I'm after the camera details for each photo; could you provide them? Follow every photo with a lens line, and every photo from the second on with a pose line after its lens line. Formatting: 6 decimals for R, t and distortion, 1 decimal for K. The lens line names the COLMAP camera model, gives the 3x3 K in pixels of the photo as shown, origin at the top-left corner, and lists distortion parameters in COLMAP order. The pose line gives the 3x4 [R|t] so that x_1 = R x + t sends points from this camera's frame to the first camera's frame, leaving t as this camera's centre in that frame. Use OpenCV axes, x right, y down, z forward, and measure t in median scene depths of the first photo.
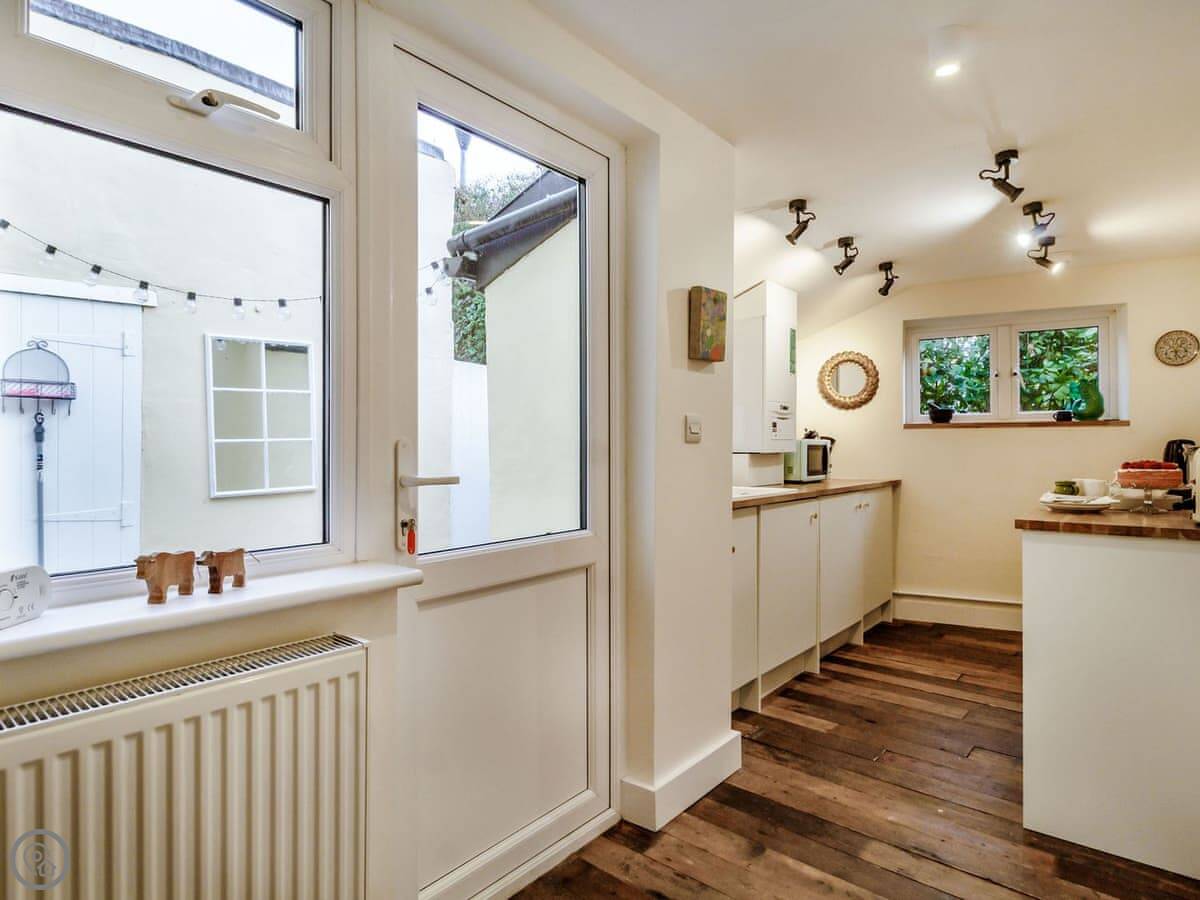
lens RADIAL K [[661.7, 0, 605.7], [0, 661.7, 443.7], [0, 0, 1]] dist [-0.001876, -0.001648]
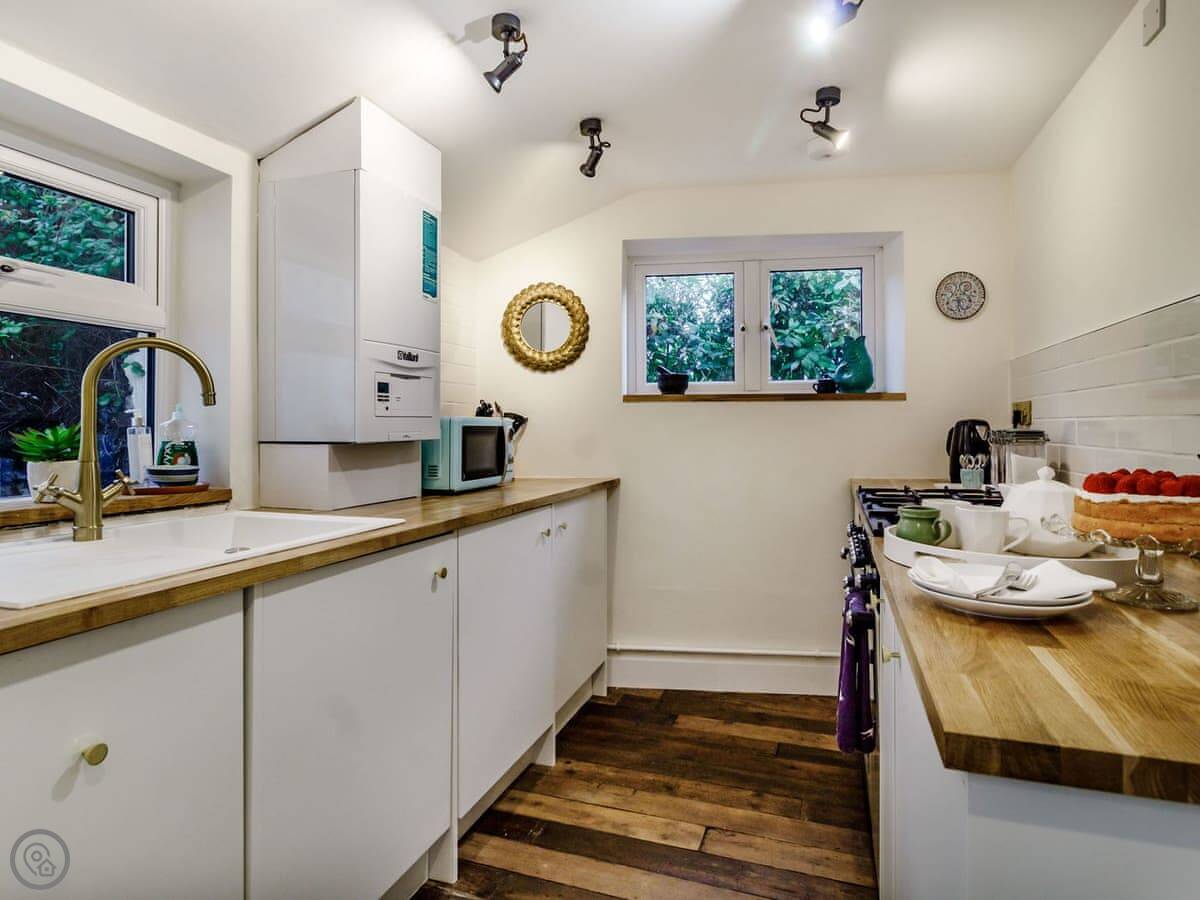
lens RADIAL K [[709.9, 0, 597.4], [0, 709.9, 421.0], [0, 0, 1]] dist [-0.014898, -0.001404]
pose [[0.934250, 0.002975, 0.356607, 0.183459], [-0.001861, 0.999992, -0.003467, -0.000864], [-0.356614, 0.002575, 0.934248, 0.365343]]
